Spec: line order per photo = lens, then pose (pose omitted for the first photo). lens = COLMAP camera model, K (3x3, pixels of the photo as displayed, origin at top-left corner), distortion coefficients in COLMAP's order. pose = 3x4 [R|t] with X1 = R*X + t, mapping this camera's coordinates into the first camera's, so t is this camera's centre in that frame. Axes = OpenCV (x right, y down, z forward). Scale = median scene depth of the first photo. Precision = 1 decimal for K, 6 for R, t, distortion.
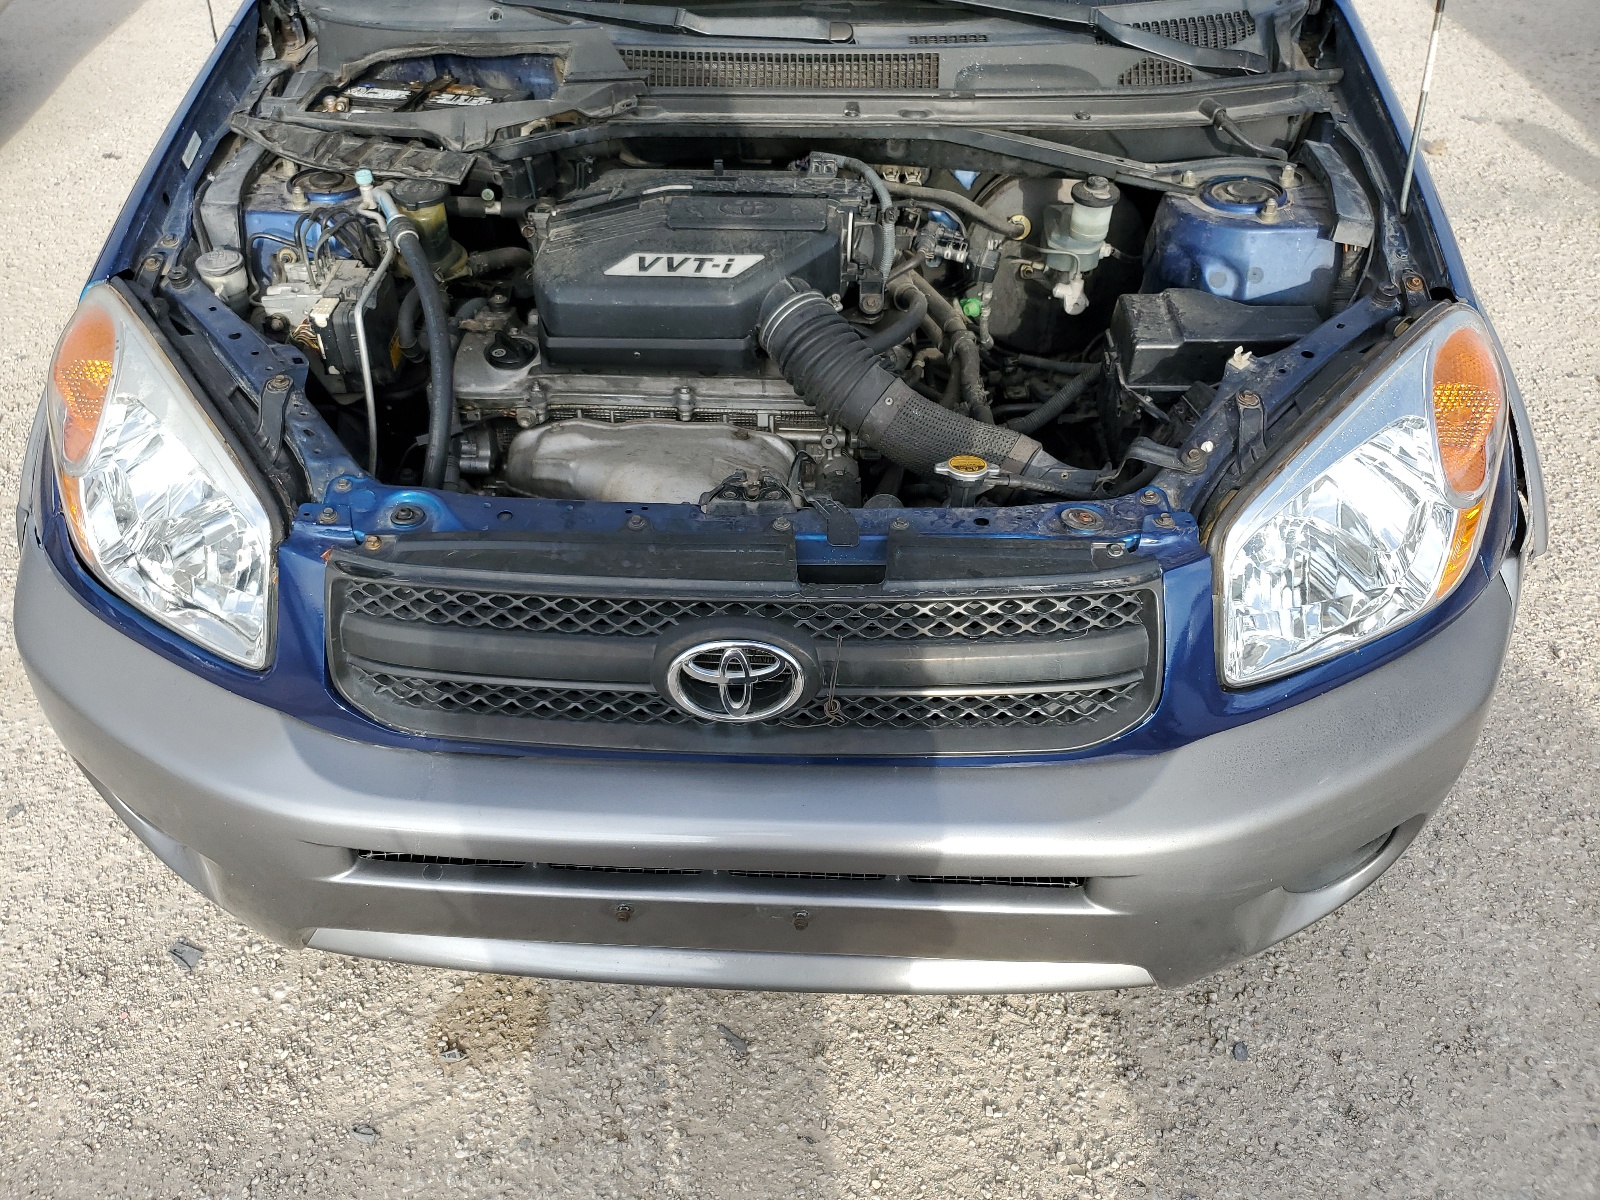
lens RADIAL K [[1234.3, 0, 783.8], [0, 1234.3, 601.5], [0, 0, 1]] dist [0.050236, -0.026341]
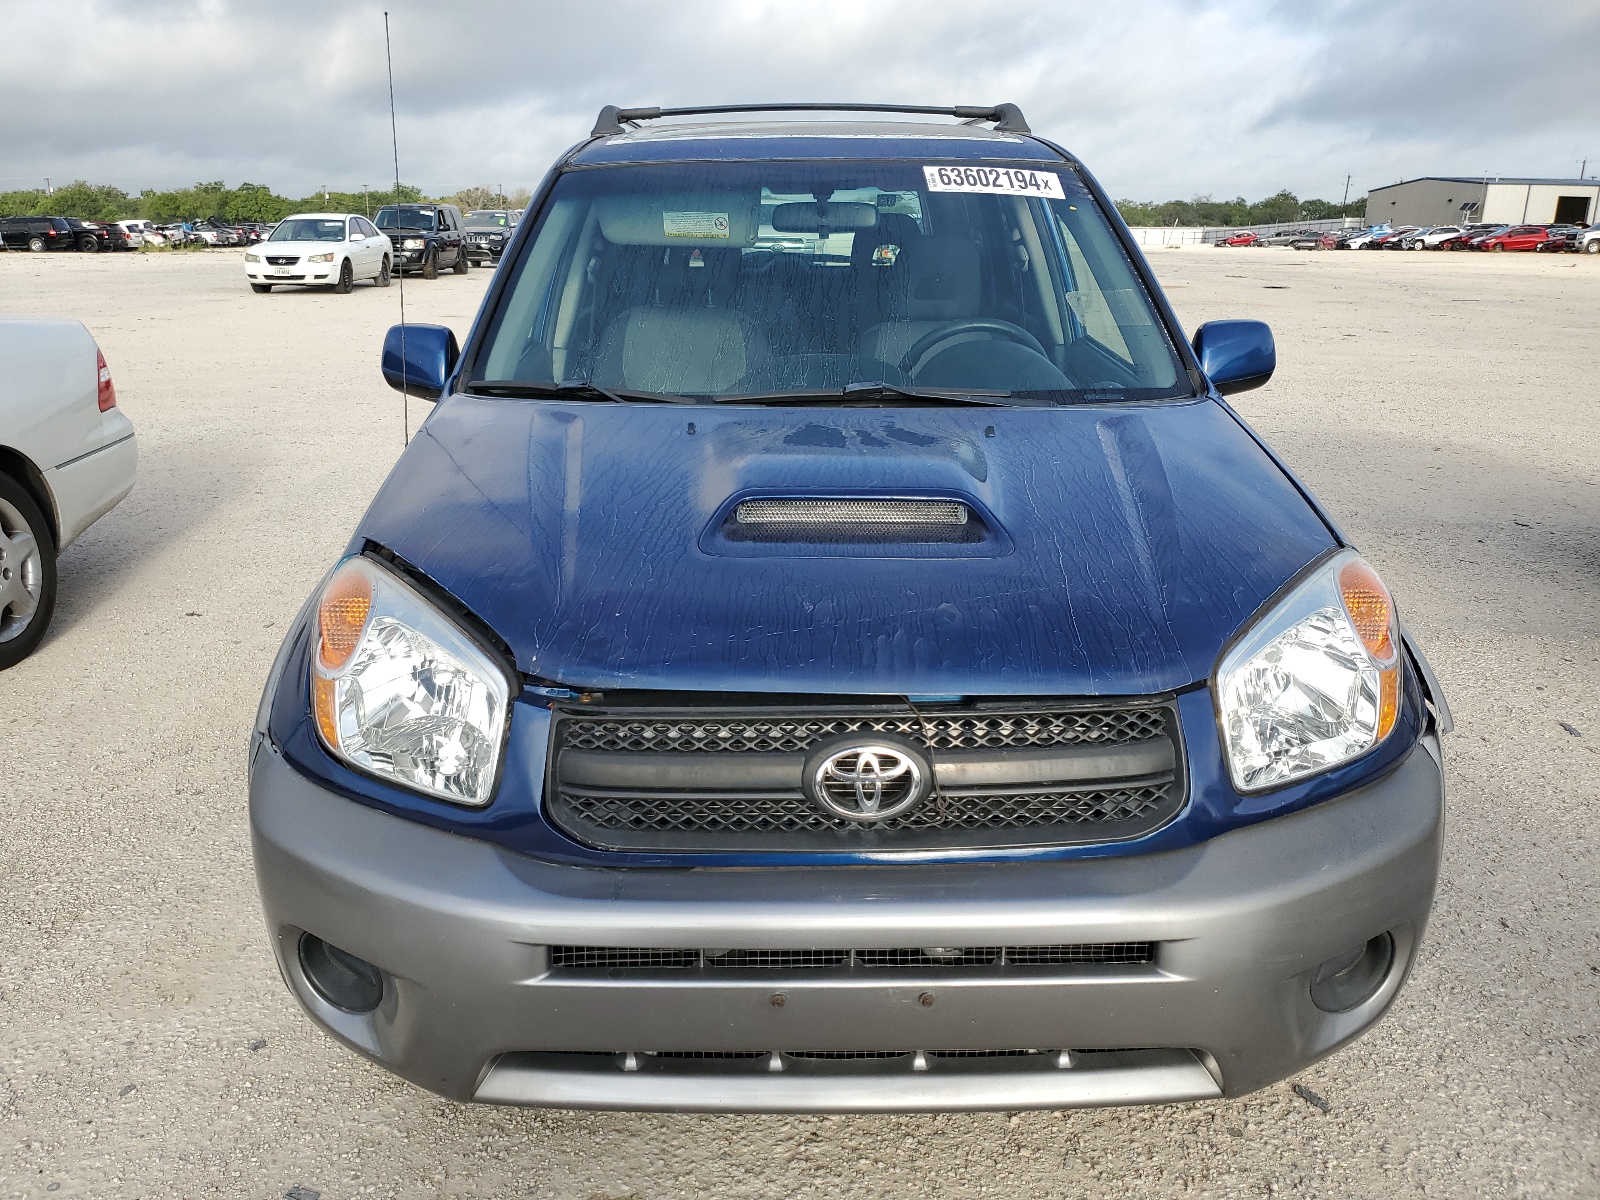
lens RADIAL K [[1234.3, 0, 801.5], [0, 1234.3, 611.2], [0, 0, 1]] dist [0.050236, -0.026341]
pose [[0.997769, -0.017076, 0.064545, -0.155558], [0.041412, 0.916593, -0.397670, 0.337879], [-0.052370, 0.399456, 0.915255, -0.212441]]
